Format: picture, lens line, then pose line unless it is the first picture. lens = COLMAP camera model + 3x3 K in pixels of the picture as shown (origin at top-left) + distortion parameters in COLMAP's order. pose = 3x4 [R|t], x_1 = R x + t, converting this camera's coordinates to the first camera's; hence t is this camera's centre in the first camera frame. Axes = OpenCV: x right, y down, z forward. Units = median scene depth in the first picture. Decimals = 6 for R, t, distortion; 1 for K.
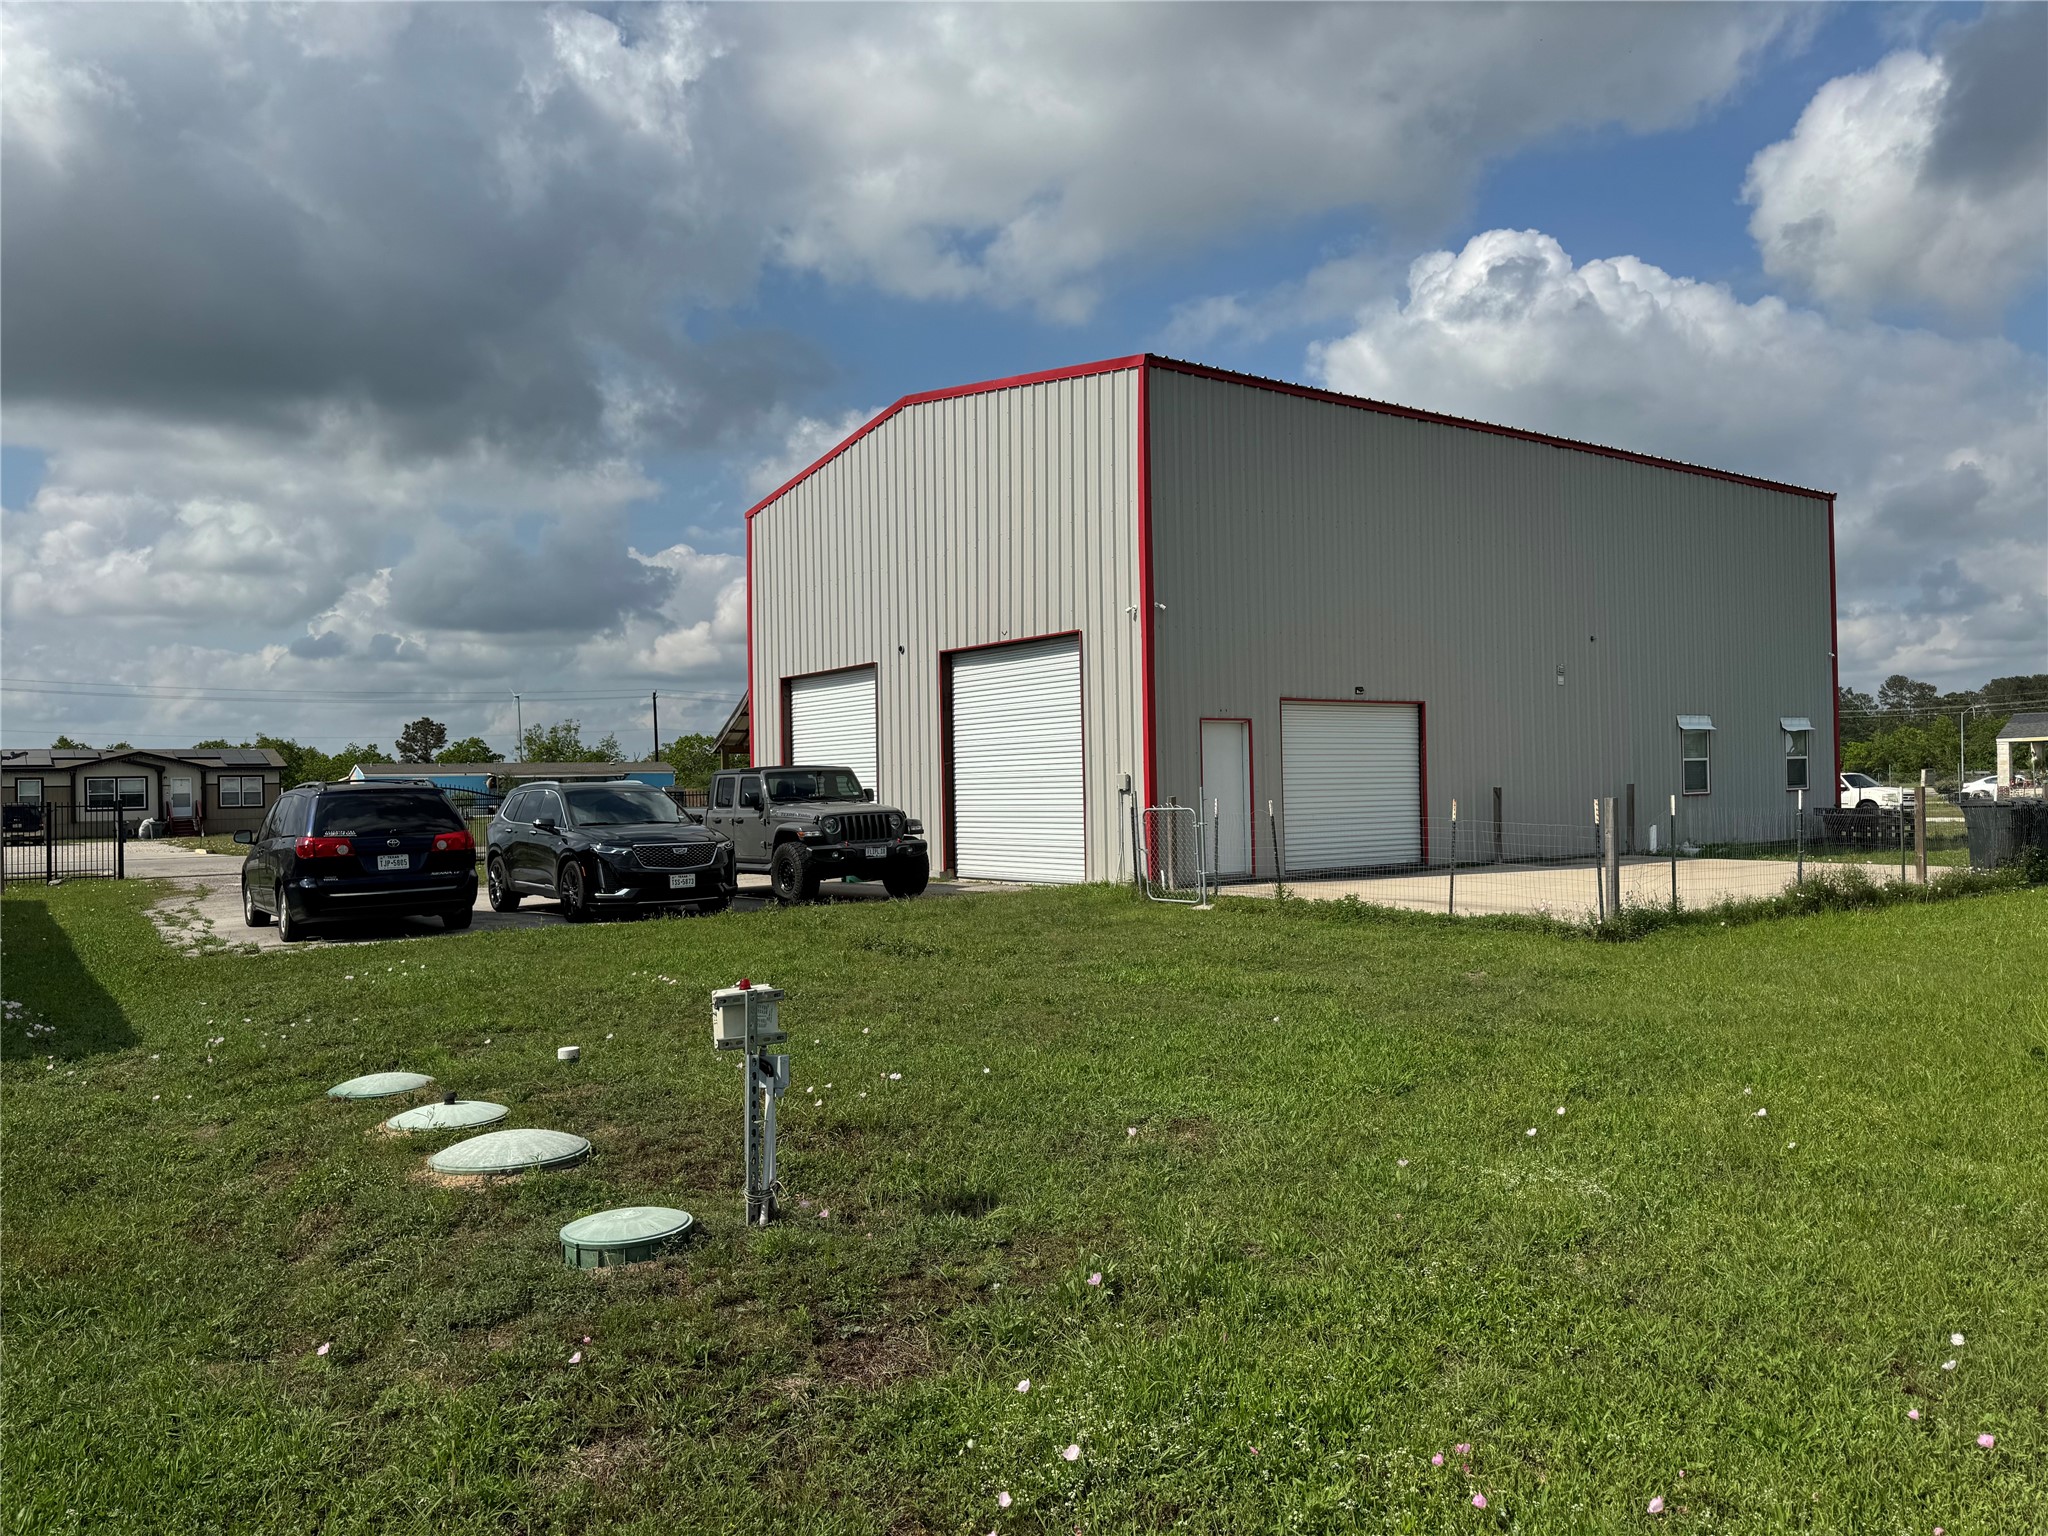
lens RADIAL K [[1502.3, 0, 1024.0], [0, 1502.3, 768.0], [0, 0, 1]] dist [-0.003640, -0.003798]
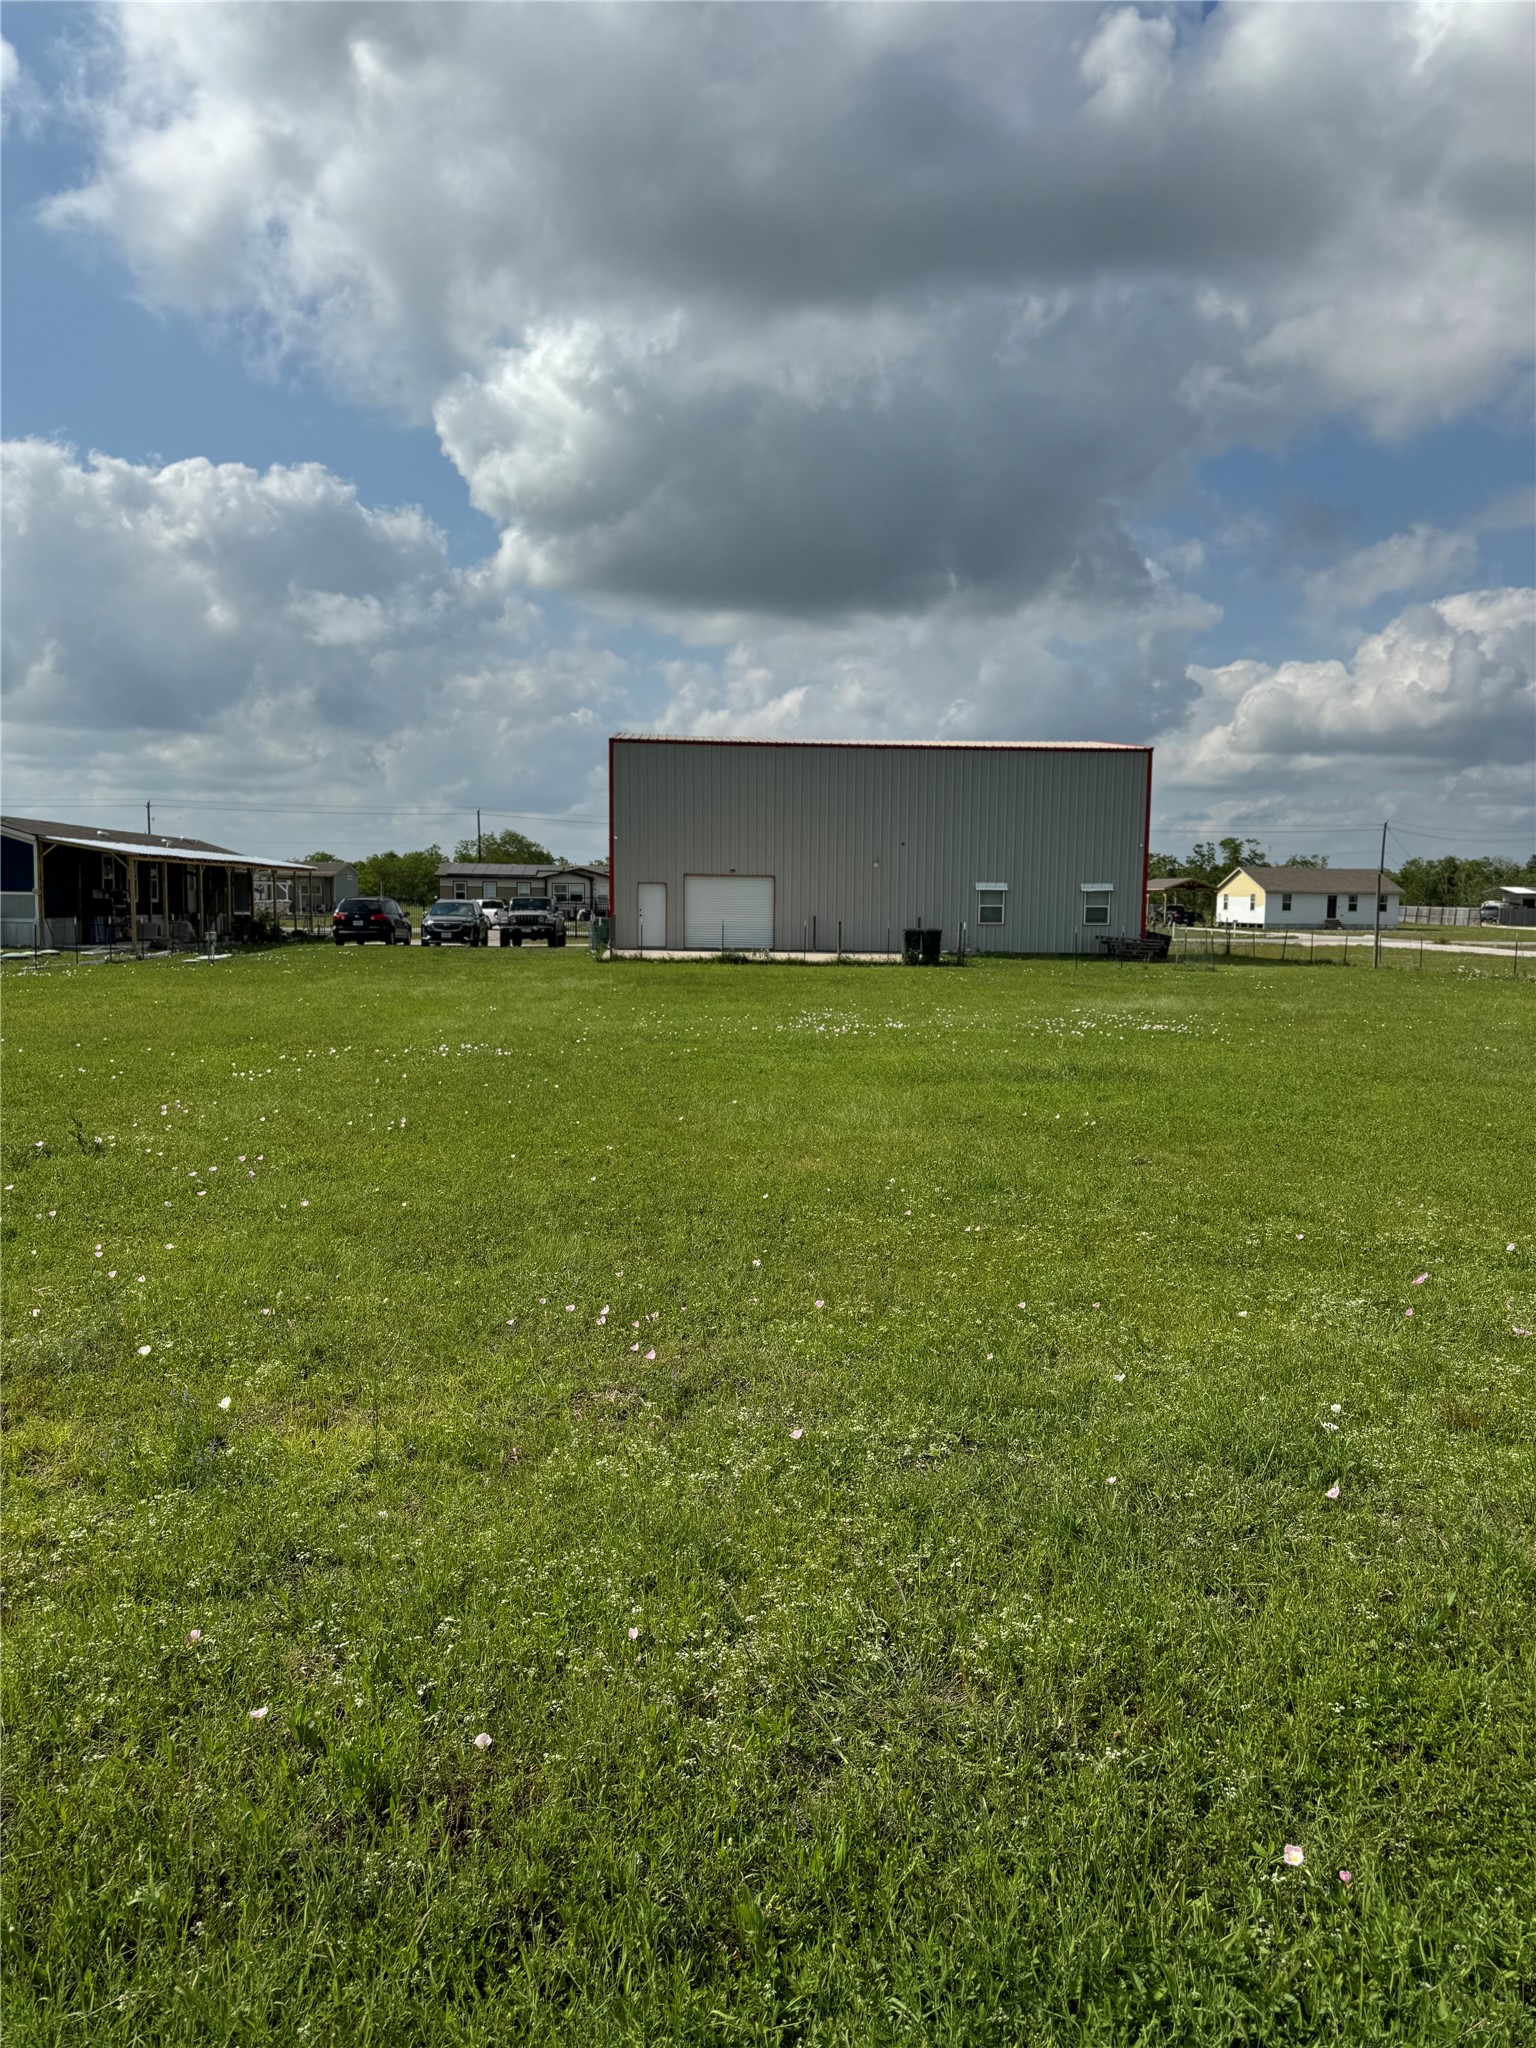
lens RADIAL K [[1409.1, 0, 768.0], [0, 1409.1, 1024.0], [0, 0, 1]] dist [0.010748, -0.001001]
pose [[0.845689, 0.080932, -0.527503, 1.034320], [-0.025563, 0.993443, 0.111435, -0.043011], [0.533063, -0.080755, 0.842213, -0.580556]]
